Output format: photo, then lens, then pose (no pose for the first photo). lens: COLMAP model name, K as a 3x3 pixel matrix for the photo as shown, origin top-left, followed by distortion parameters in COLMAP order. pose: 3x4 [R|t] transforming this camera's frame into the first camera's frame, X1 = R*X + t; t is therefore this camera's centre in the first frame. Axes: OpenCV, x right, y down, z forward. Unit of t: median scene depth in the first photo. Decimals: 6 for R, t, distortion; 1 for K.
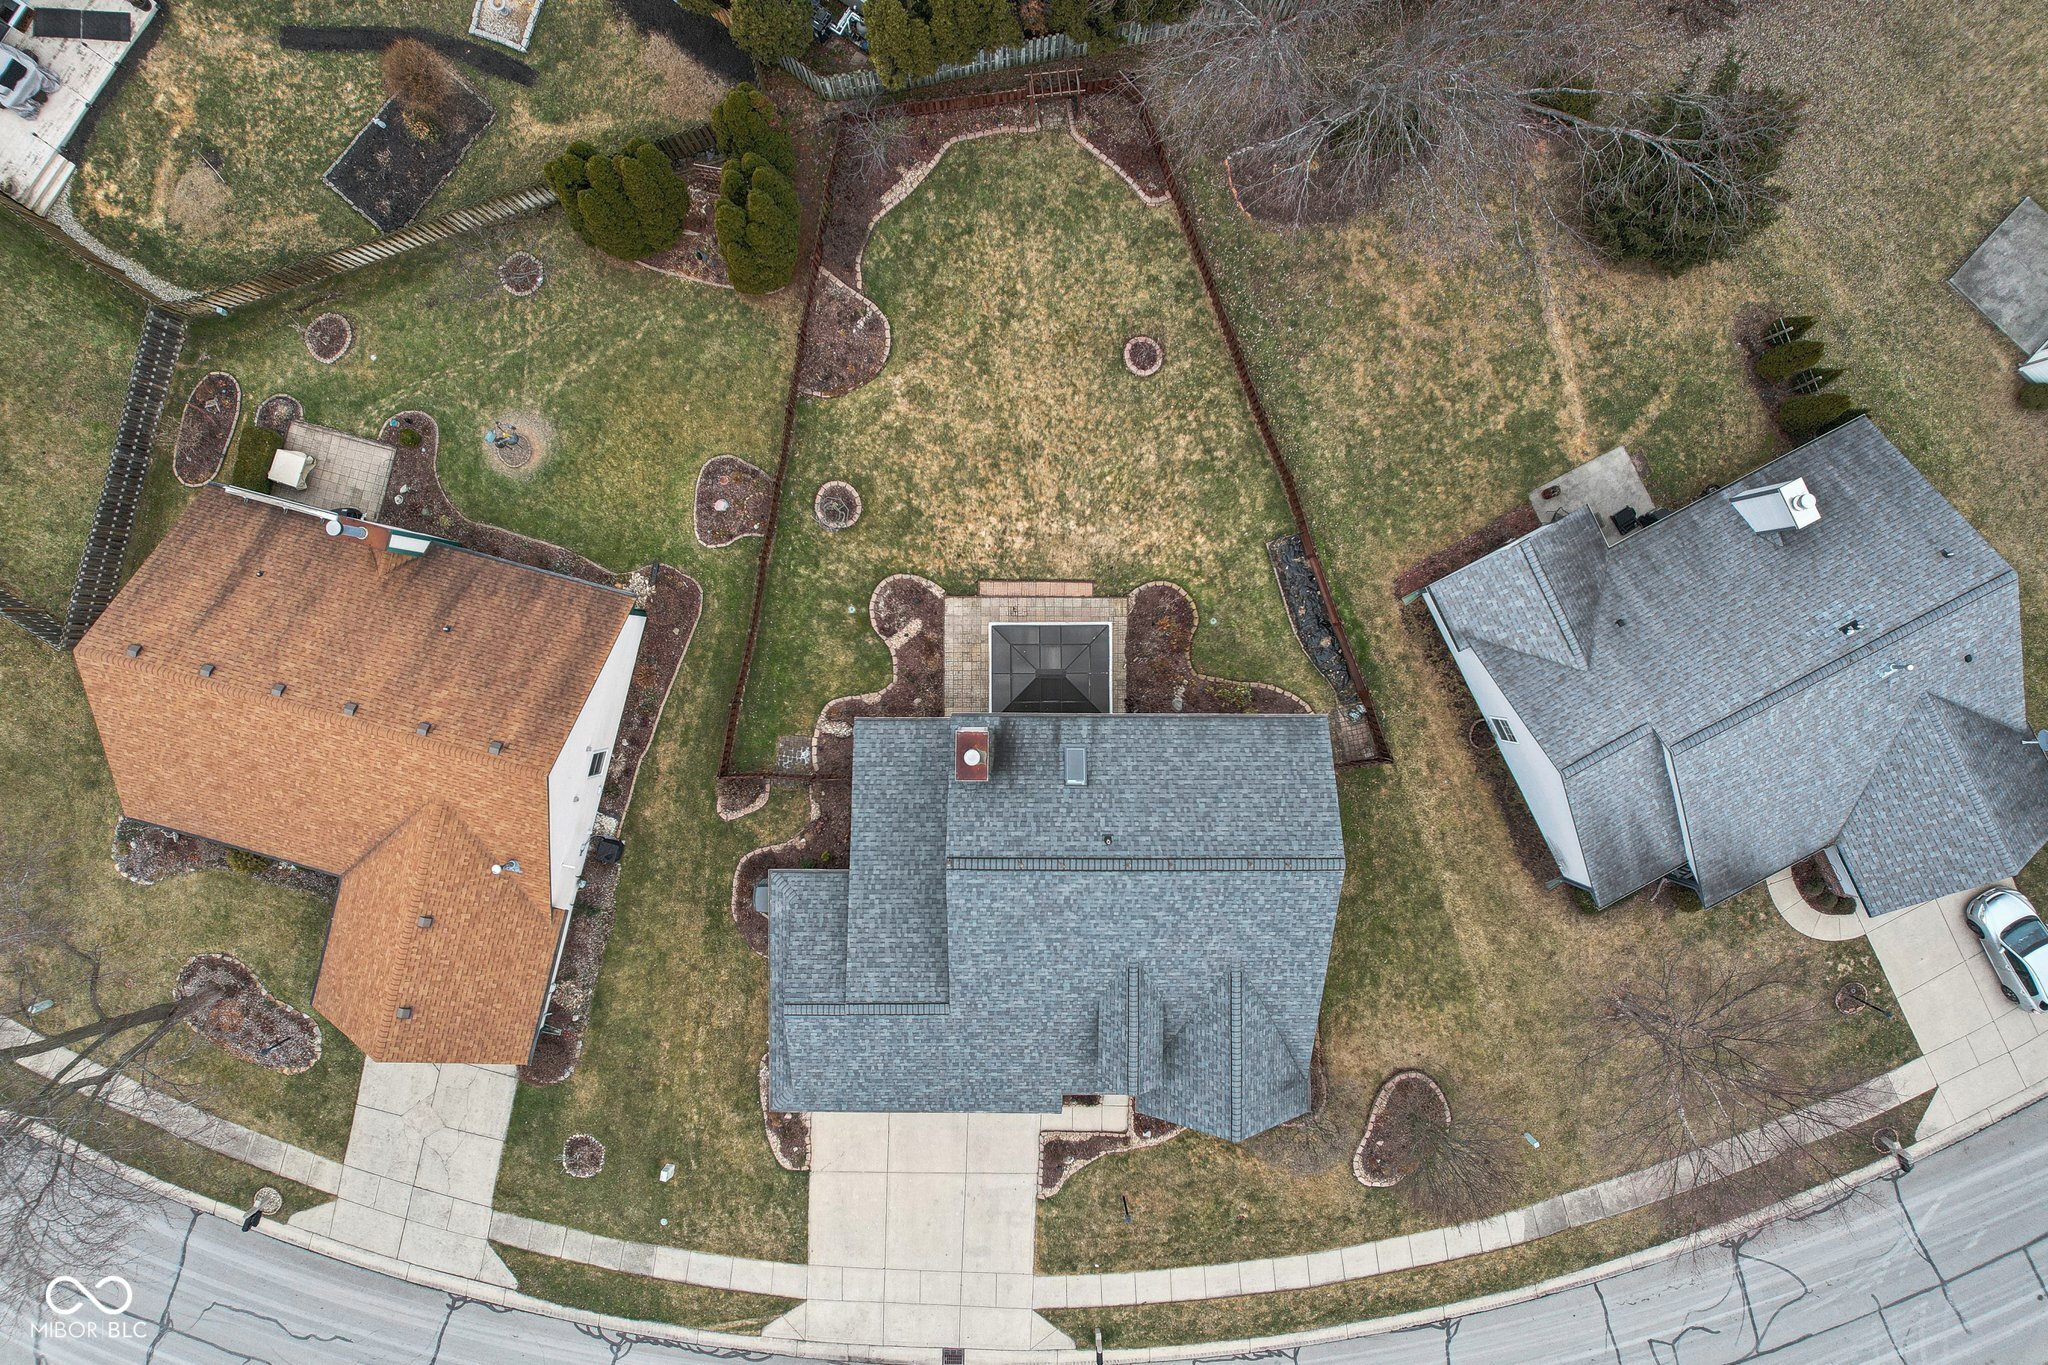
lens RADIAL K [[1320.2, 0, 1022.6], [0, 1320.2, 701.6], [0, 0, 1]] dist [-0.060927, 0.038255]
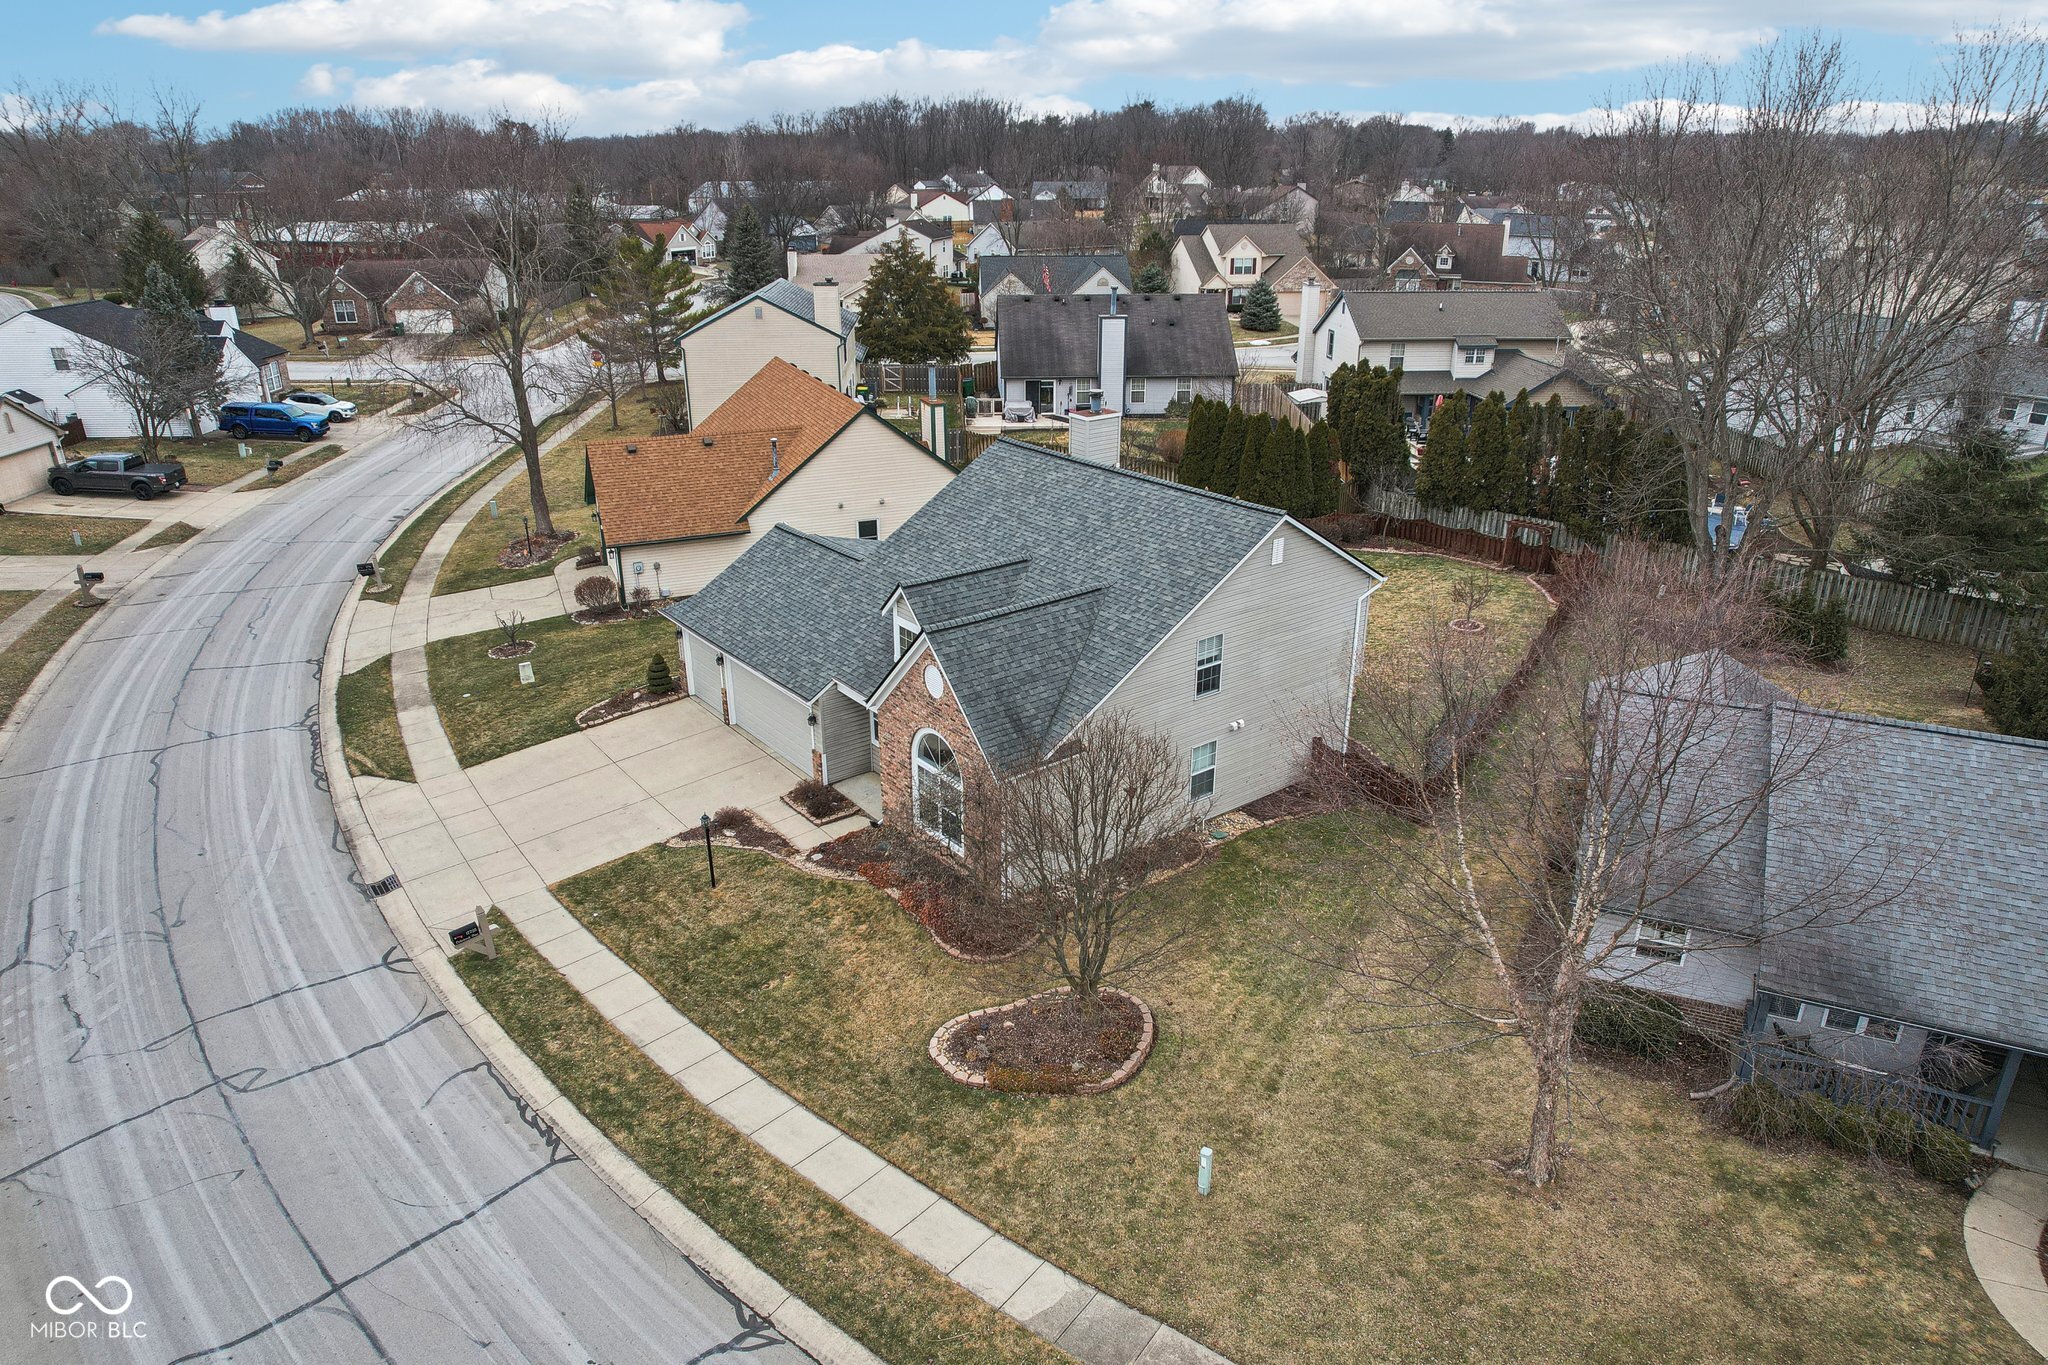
lens RADIAL K [[1320.2, 0, 1022.2], [0, 1320.2, 700.1], [0, 0, 1]] dist [-0.060927, 0.038255]
pose [[0.614802, 0.297969, -0.730228, 0.654938], [-0.788497, 0.212179, -0.577280, 0.636162], [-0.017072, 0.930696, 0.365395, 0.671454]]
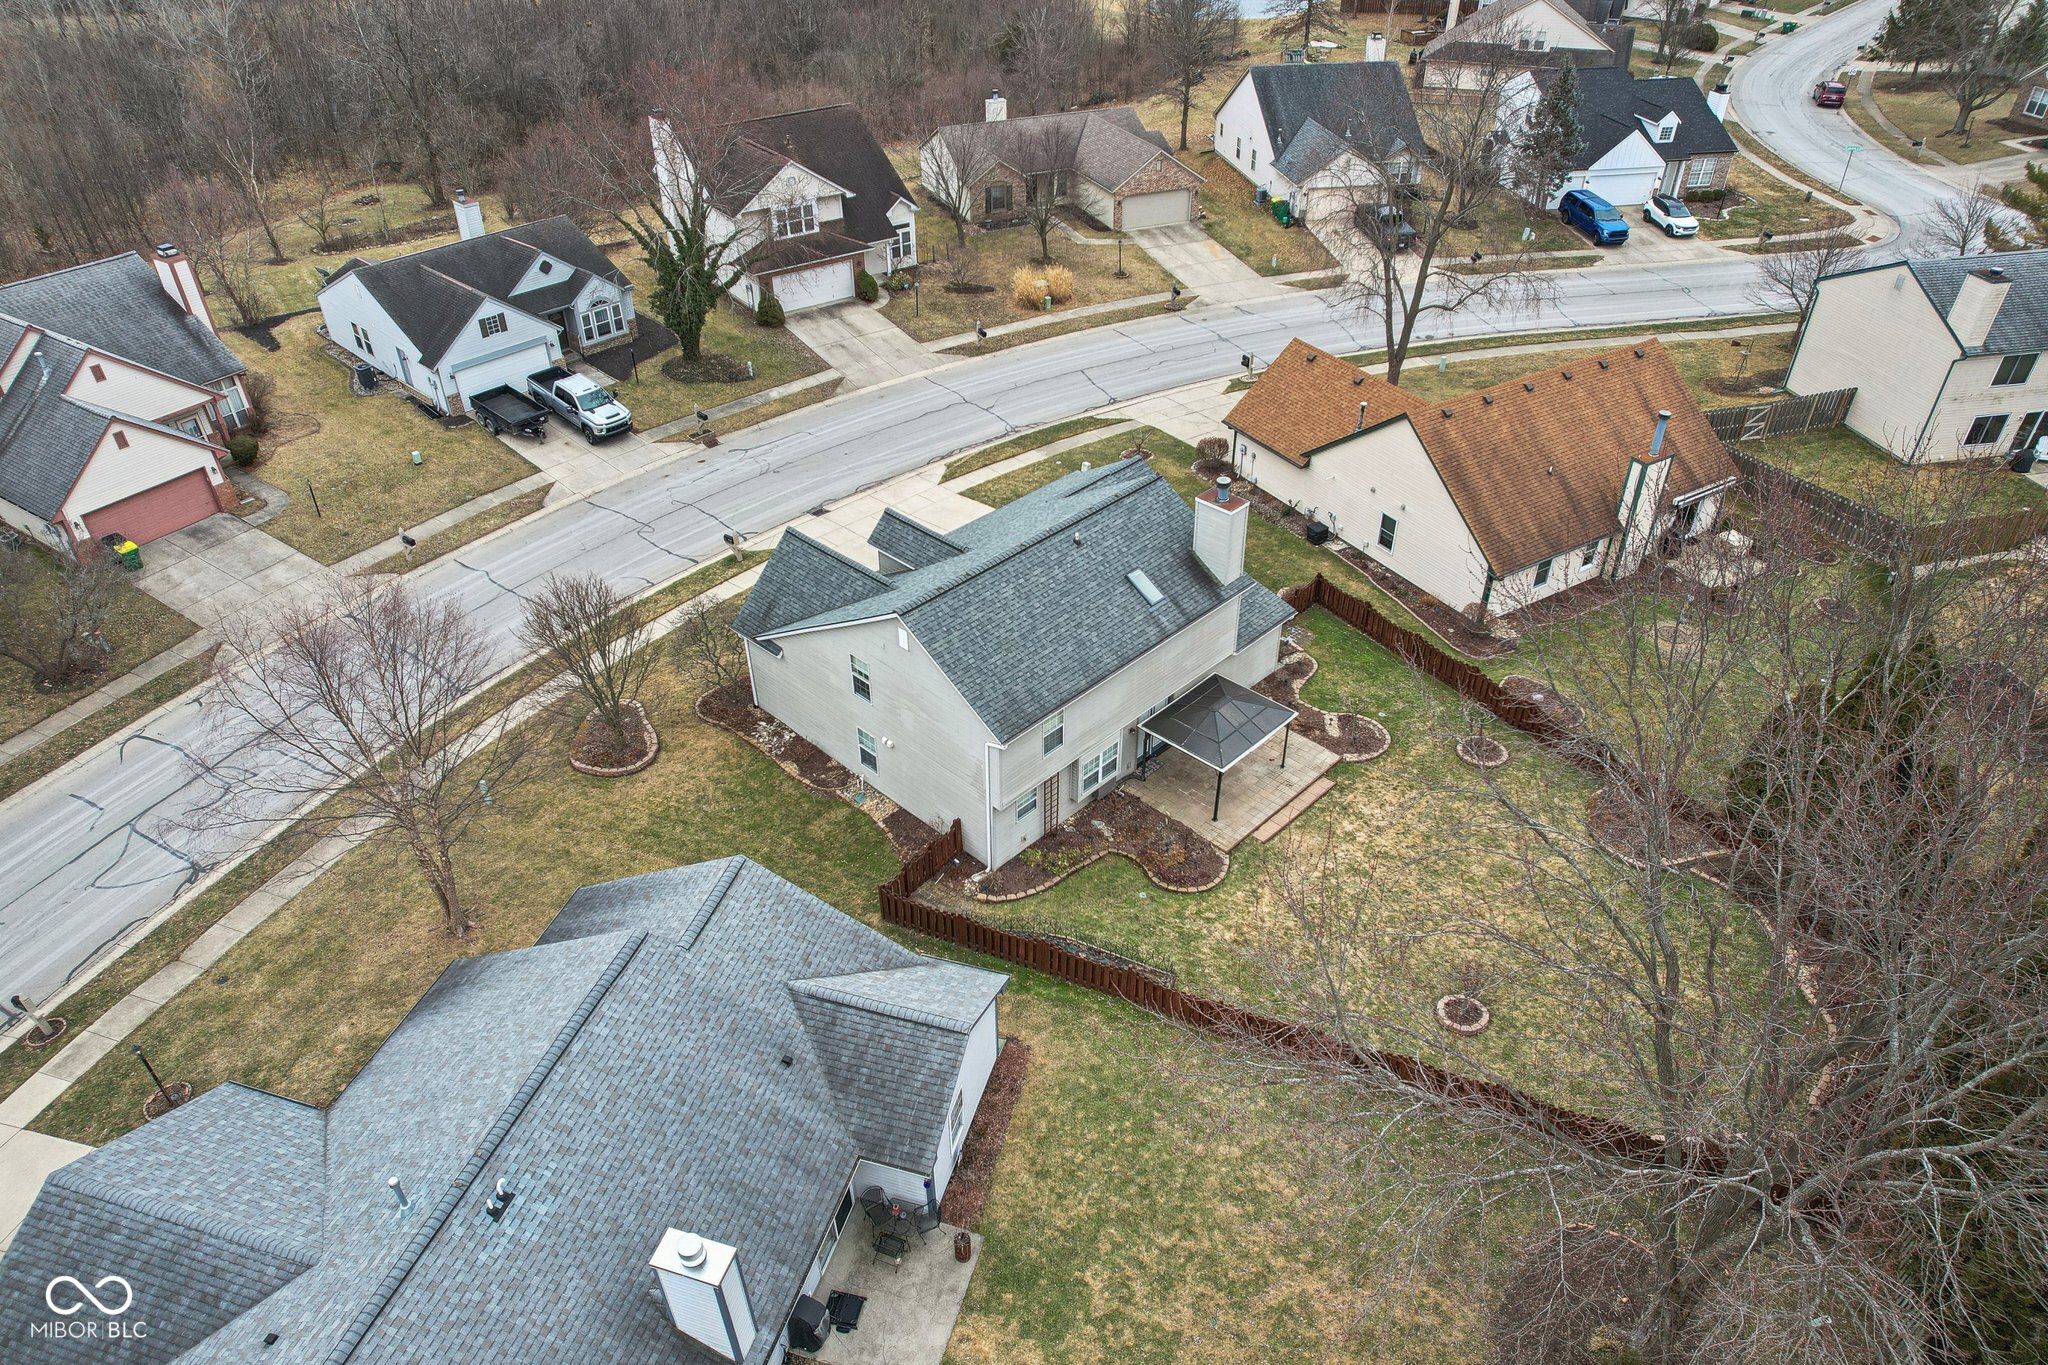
lens RADIAL K [[1320.2, 0, 1016.3], [0, 1320.2, 695.7], [0, 0, 1]] dist [-0.060927, 0.038255]
pose [[-0.698032, 0.430189, -0.572441, 0.635712], [-0.715944, -0.434054, 0.546828, -0.413464], [-0.013230, 0.791539, 0.610975, 0.377717]]
